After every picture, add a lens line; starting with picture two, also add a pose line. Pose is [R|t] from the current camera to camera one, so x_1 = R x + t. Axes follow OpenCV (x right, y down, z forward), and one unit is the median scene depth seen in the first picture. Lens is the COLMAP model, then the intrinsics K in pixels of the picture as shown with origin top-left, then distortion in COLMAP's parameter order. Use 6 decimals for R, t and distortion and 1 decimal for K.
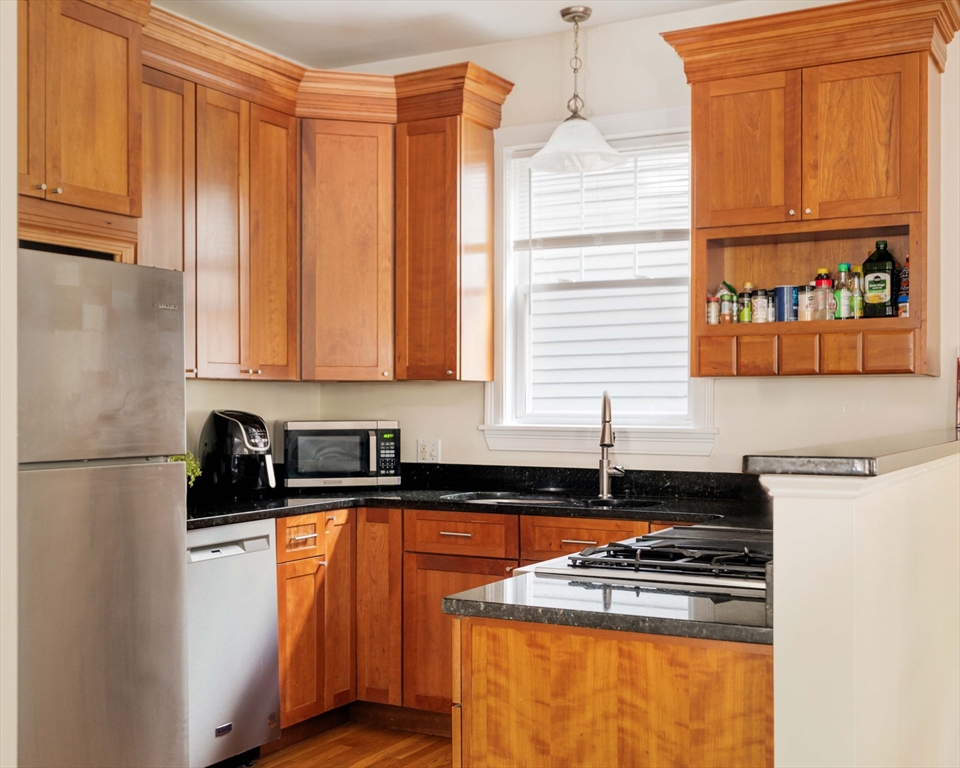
lens RADIAL K [[1179.7, 0, 478.2], [0, 1179.7, 384.7], [0, 0, 1]] dist [0.020449, 0.000000]
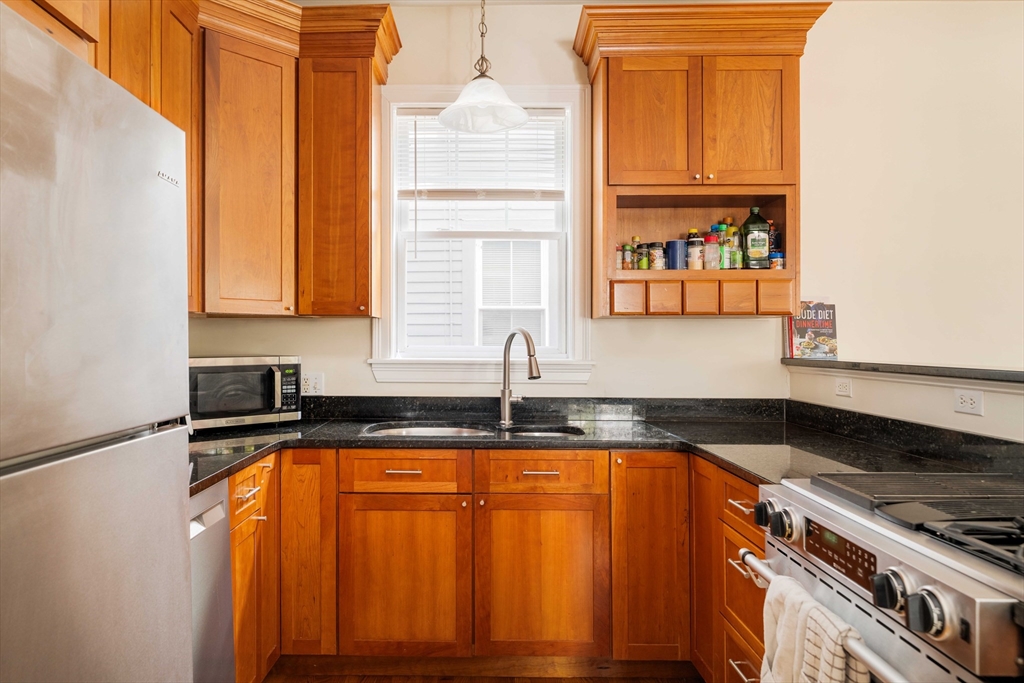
lens RADIAL K [[664.5, 0, 472.6], [0, 664.5, 336.4], [0, 0, 1]] dist [0.000636, -0.004072]
pose [[0.885727, 0.005253, 0.464177, -0.219331], [-0.009211, 0.999938, 0.006261, 0.010149], [-0.464115, -0.009821, 0.885720, 0.476843]]
